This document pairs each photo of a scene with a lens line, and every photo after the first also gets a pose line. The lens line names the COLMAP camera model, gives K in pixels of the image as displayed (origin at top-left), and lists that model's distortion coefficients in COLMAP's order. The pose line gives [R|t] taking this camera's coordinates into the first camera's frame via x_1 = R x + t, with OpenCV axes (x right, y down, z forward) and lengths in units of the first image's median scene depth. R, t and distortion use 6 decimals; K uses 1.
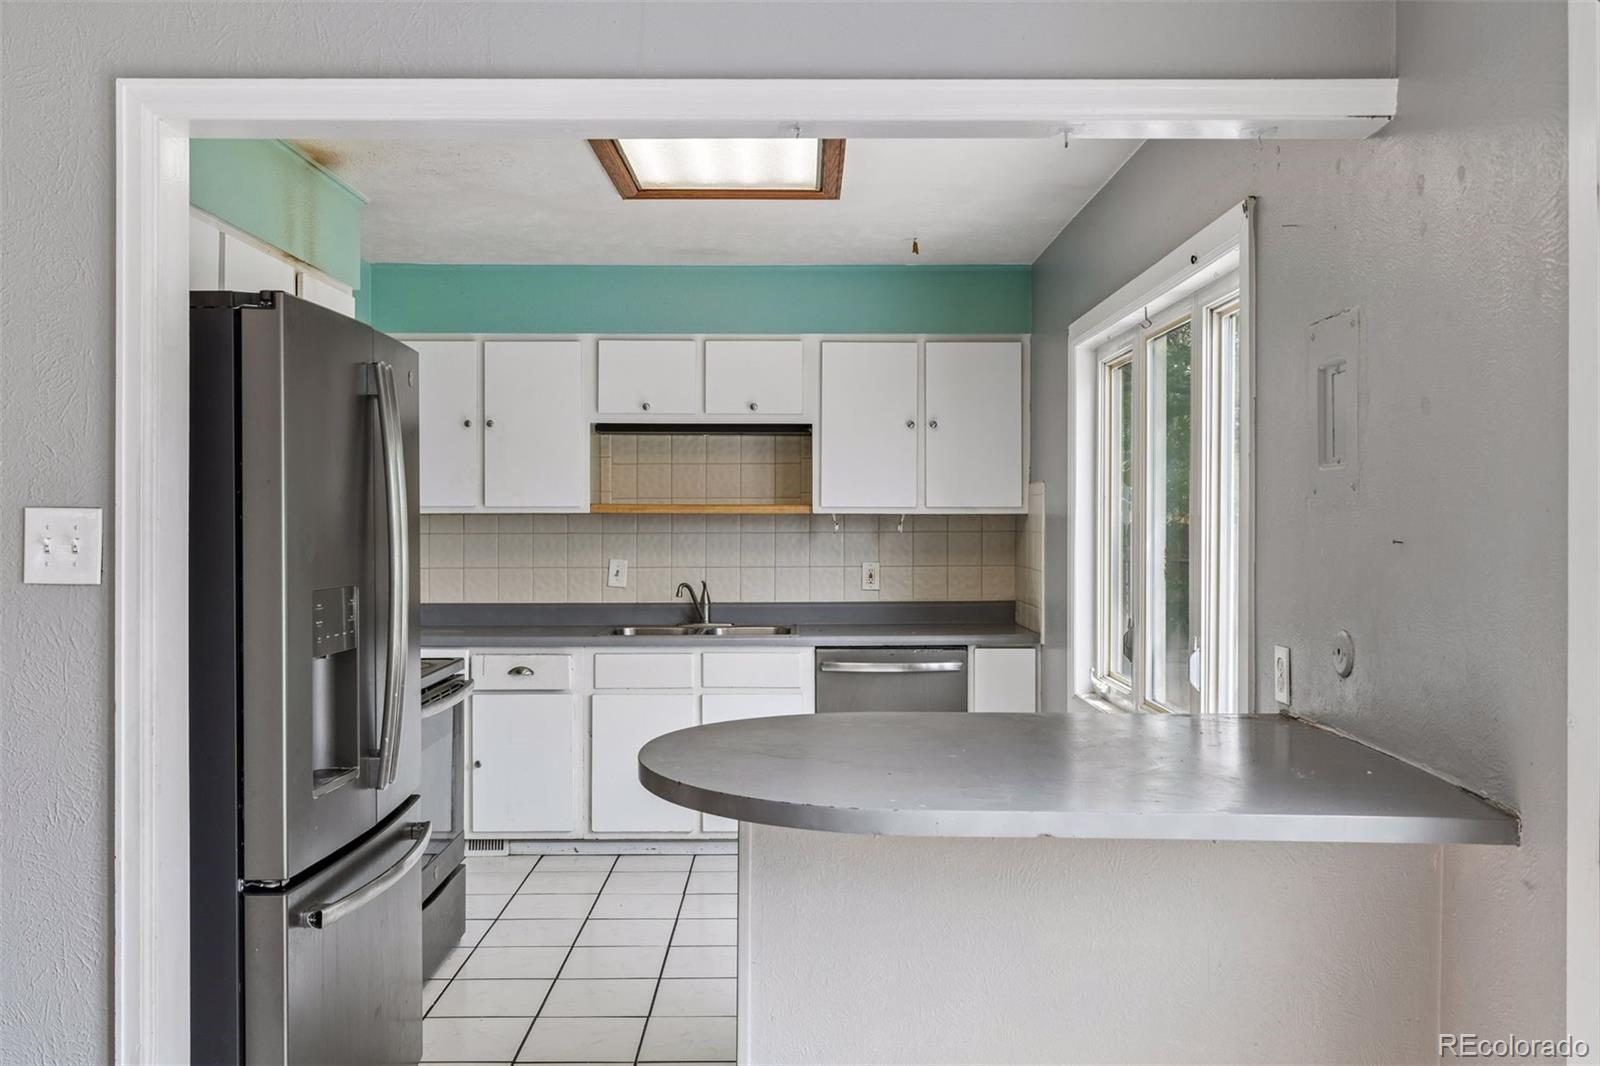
lens RADIAL K [[1392.4, 0, 799.8], [0, 1392.4, 531.7], [0, 0, 1]] dist [0.004862, 0.002807]
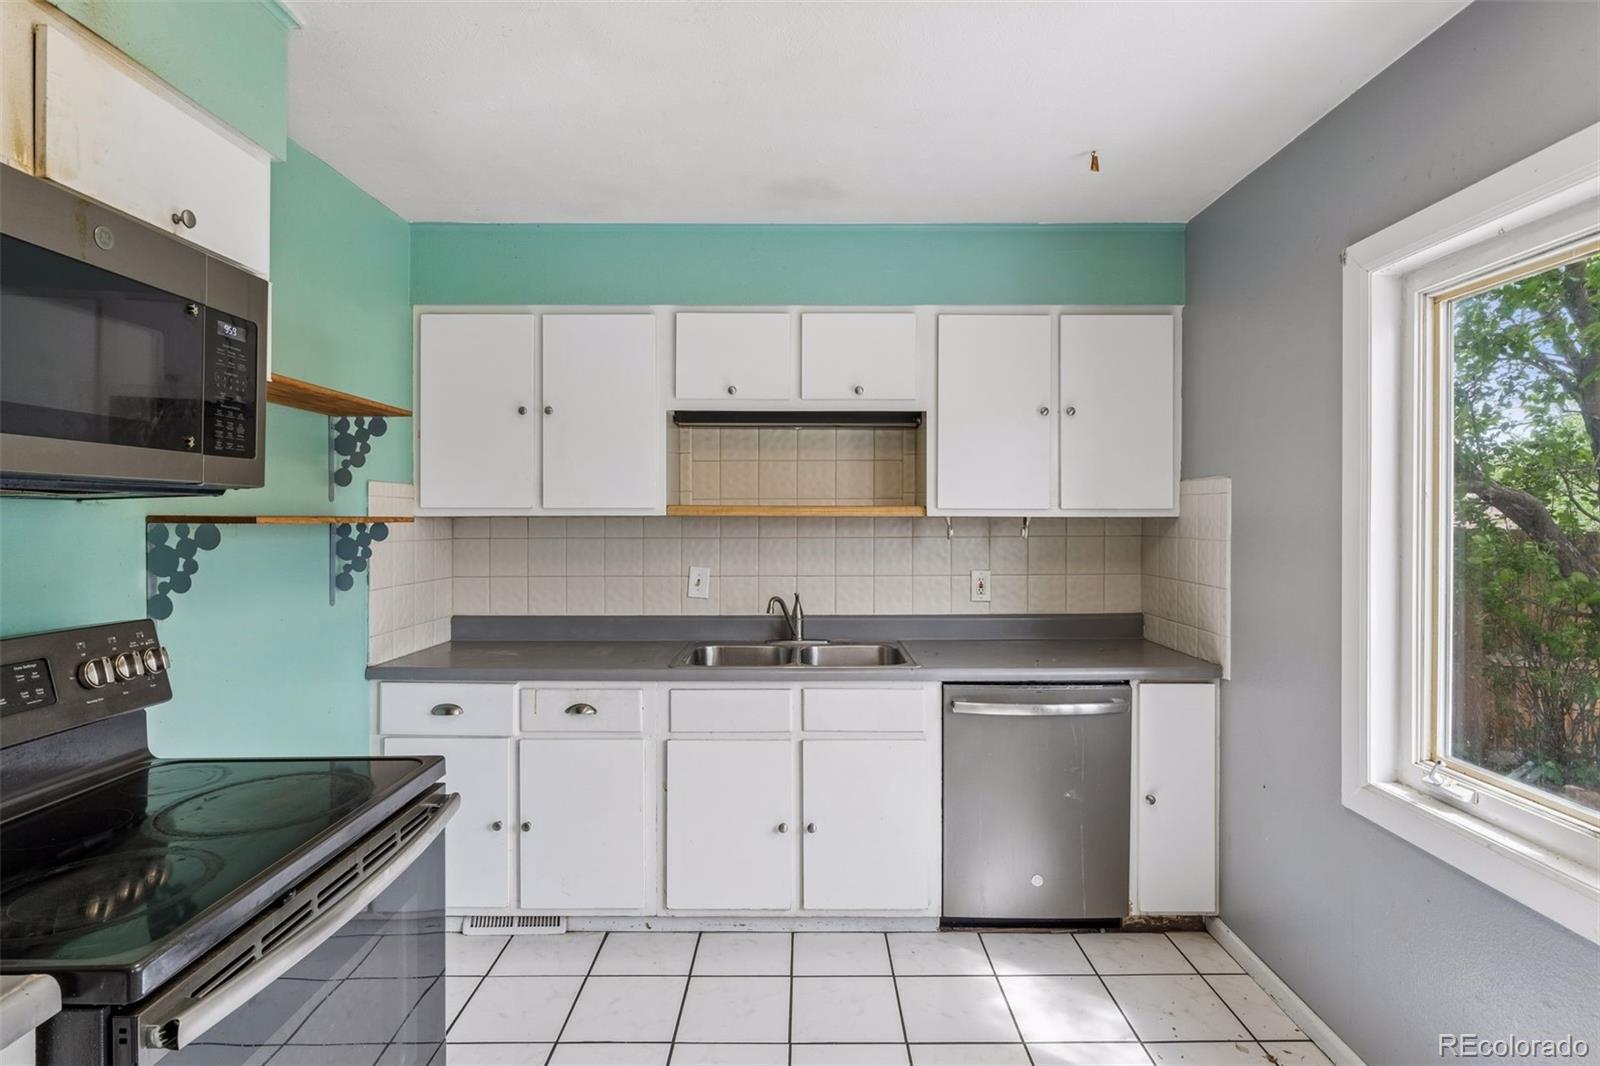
lens RADIAL K [[873.2, 0, 804.2], [0, 873.2, 527.5], [0, 0, 1]] dist [-0.002880, -0.000582]
pose [[0.999942, 0.000417, -0.010785, -0.060308], [-0.000369, 0.999990, 0.004452, -0.008625], [0.010787, -0.004448, 0.999932, 0.465806]]
